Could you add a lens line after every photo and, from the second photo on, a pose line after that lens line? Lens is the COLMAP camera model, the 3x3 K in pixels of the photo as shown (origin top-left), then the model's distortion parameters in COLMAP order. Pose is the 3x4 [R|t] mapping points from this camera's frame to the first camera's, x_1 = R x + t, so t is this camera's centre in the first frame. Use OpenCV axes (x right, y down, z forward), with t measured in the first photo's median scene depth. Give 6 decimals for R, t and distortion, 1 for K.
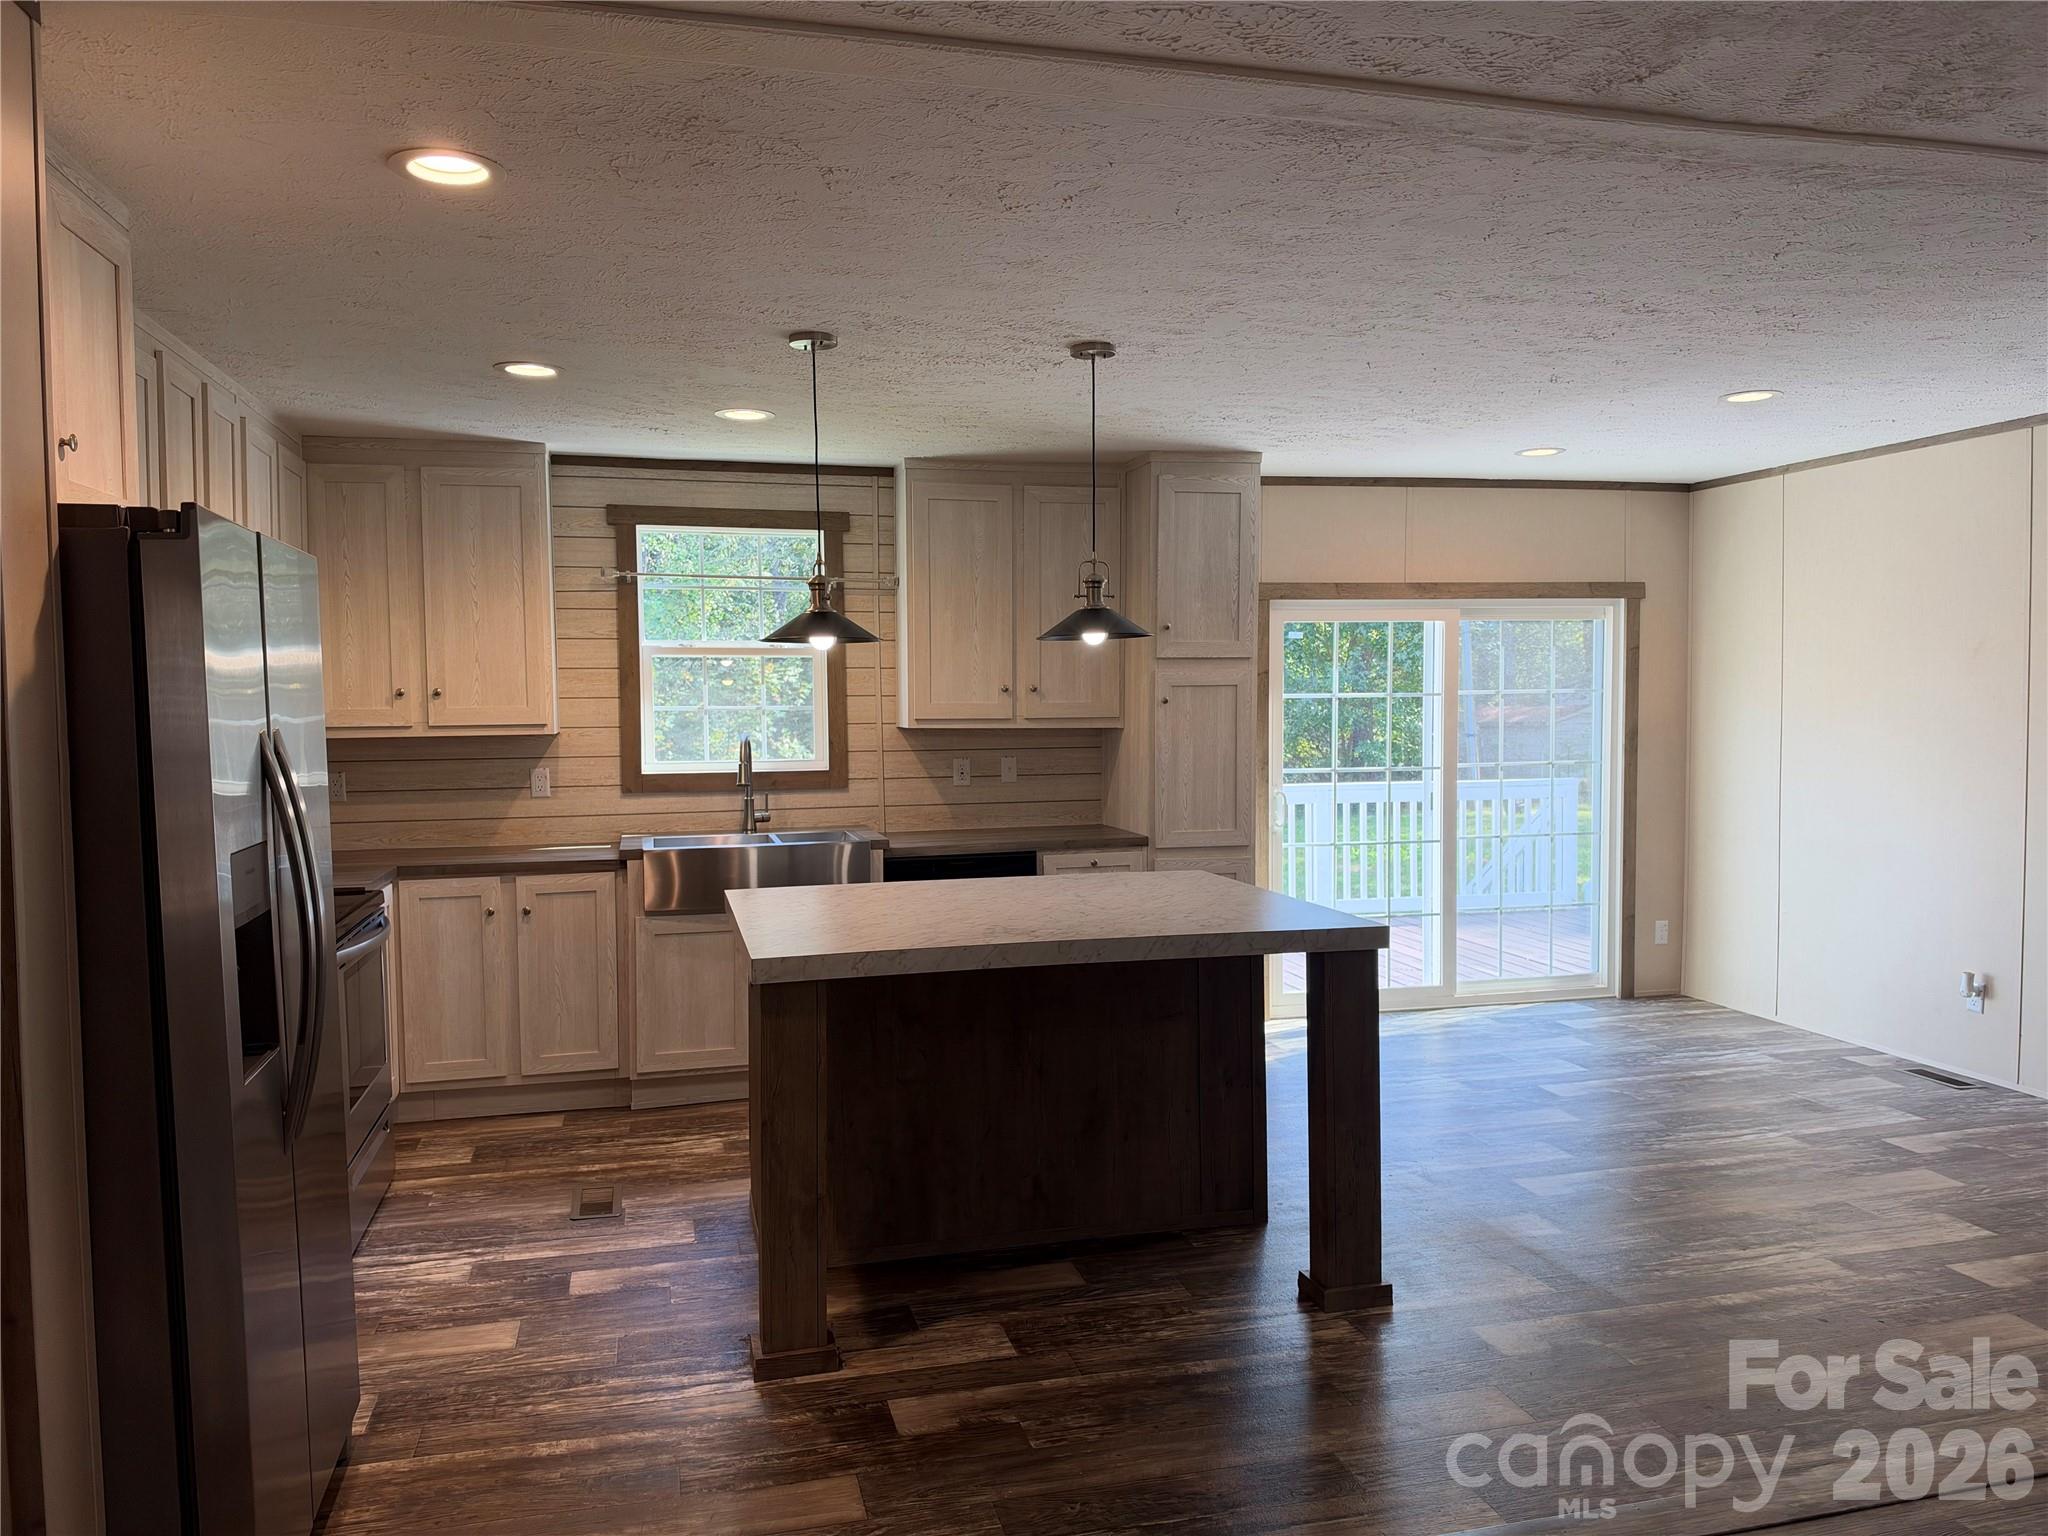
lens RADIAL K [[1466.0, 0, 1024.0], [0, 1466.0, 768.0], [0, 0, 1]] dist [0.113053, -0.239495]
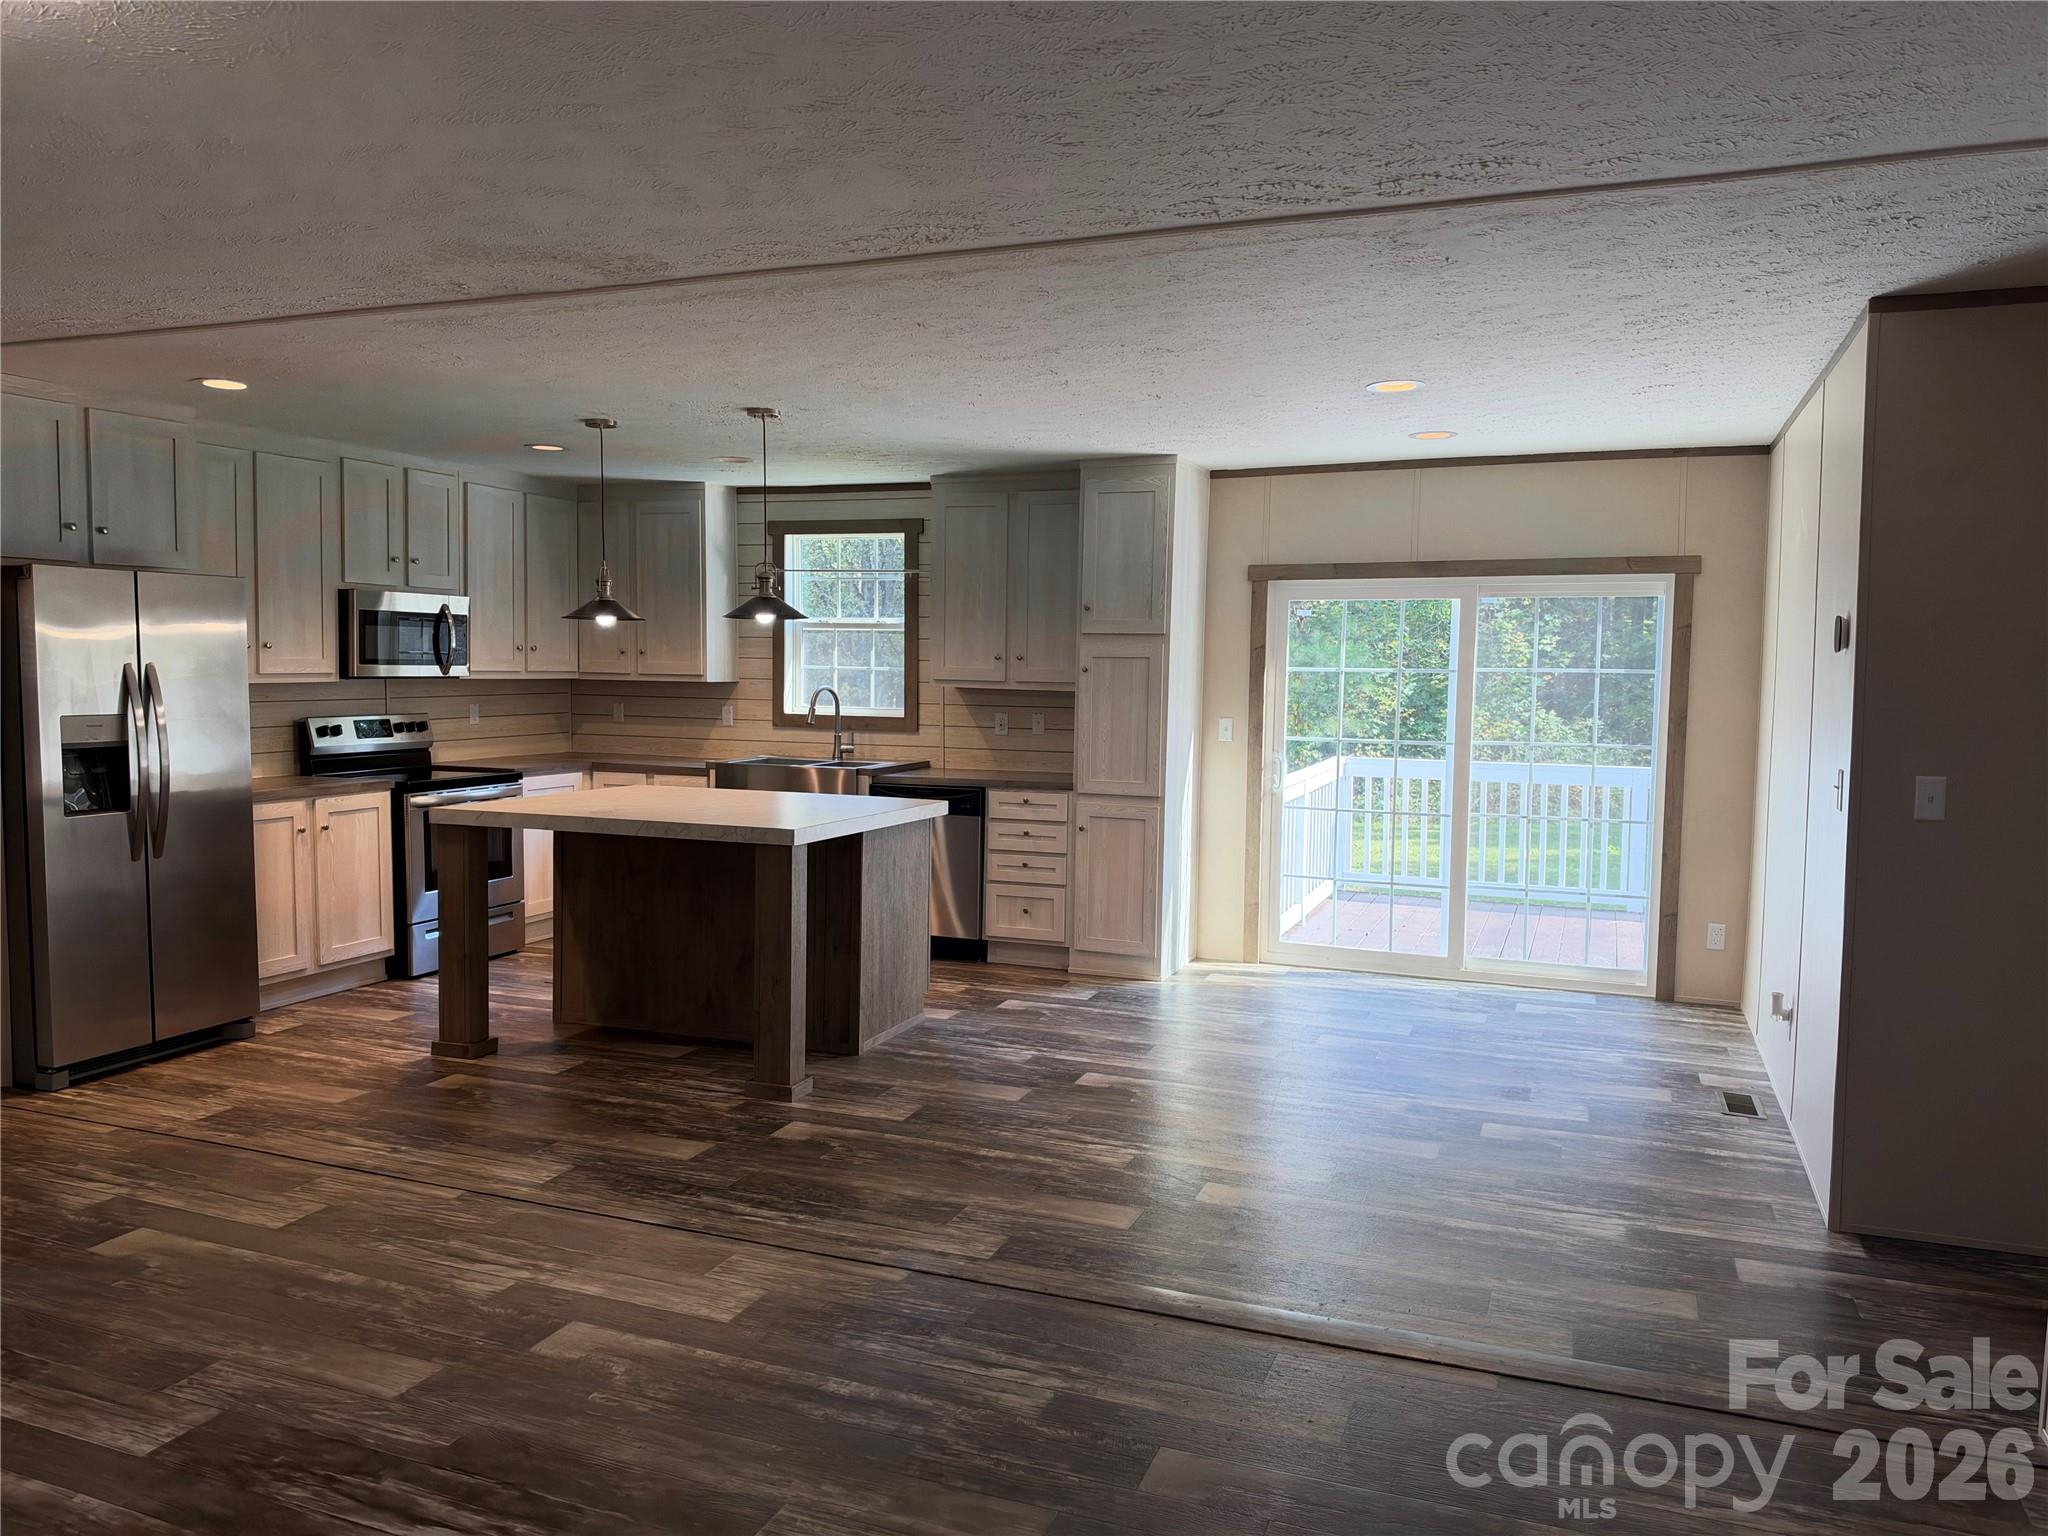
lens RADIAL K [[1466.0, 0, 1024.0], [0, 1466.0, 768.0], [0, 0, 1]] dist [0.113053, -0.239495]
pose [[0.811975, 0.062136, -0.580375, 0.732001], [-0.049824, 0.998067, 0.037148, -0.007576], [0.581561, -0.001247, 0.813501, 0.002840]]
